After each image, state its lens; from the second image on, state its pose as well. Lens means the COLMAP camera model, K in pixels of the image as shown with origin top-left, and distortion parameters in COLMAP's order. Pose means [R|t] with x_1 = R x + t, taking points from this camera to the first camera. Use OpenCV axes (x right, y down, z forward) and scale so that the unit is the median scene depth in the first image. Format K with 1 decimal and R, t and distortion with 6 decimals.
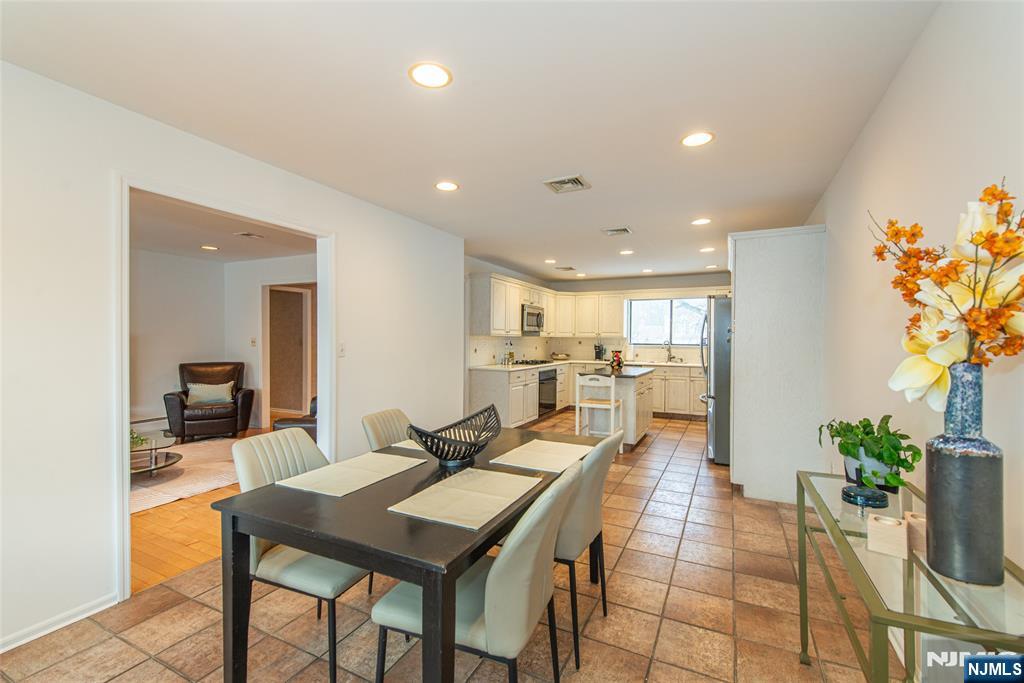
lens RADIAL K [[440.9, 0, 510.9], [0, 440.9, 339.7], [0, 0, 1]] dist [0.000249, 0.000017]
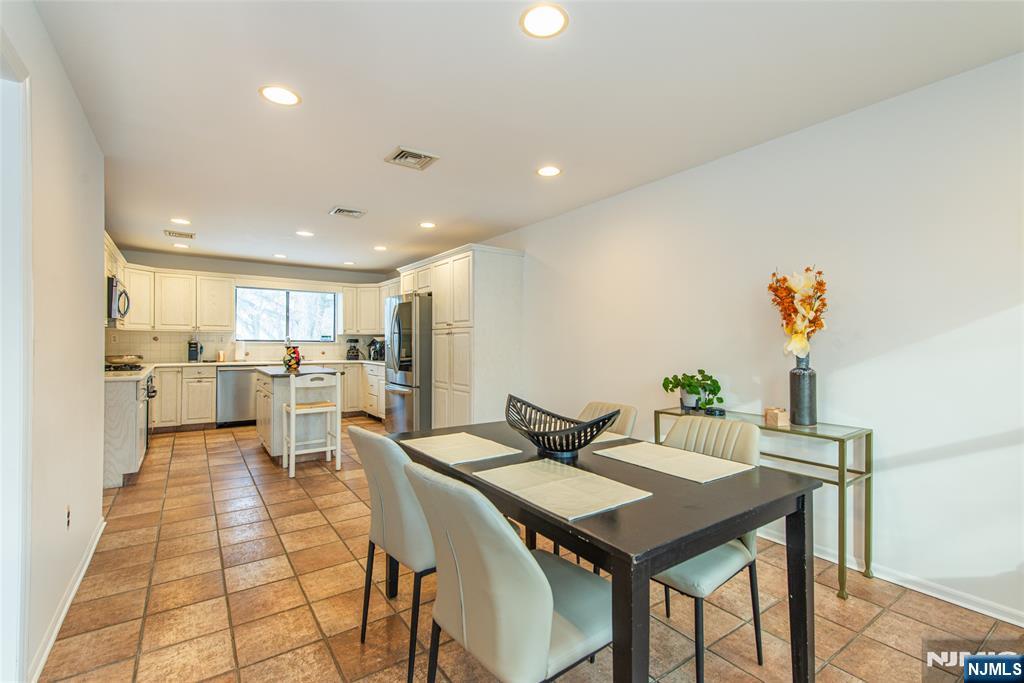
lens RADIAL K [[455.3, 0, 510.3], [0, 455.3, 340.8], [0, 0, 1]] dist [0.000926, 0.000042]
pose [[0.476917, -0.001084, 0.878948, -0.261882], [-0.002598, 0.999993, 0.002643, 0.008341], [-0.878944, -0.003544, 0.476911, 0.164193]]
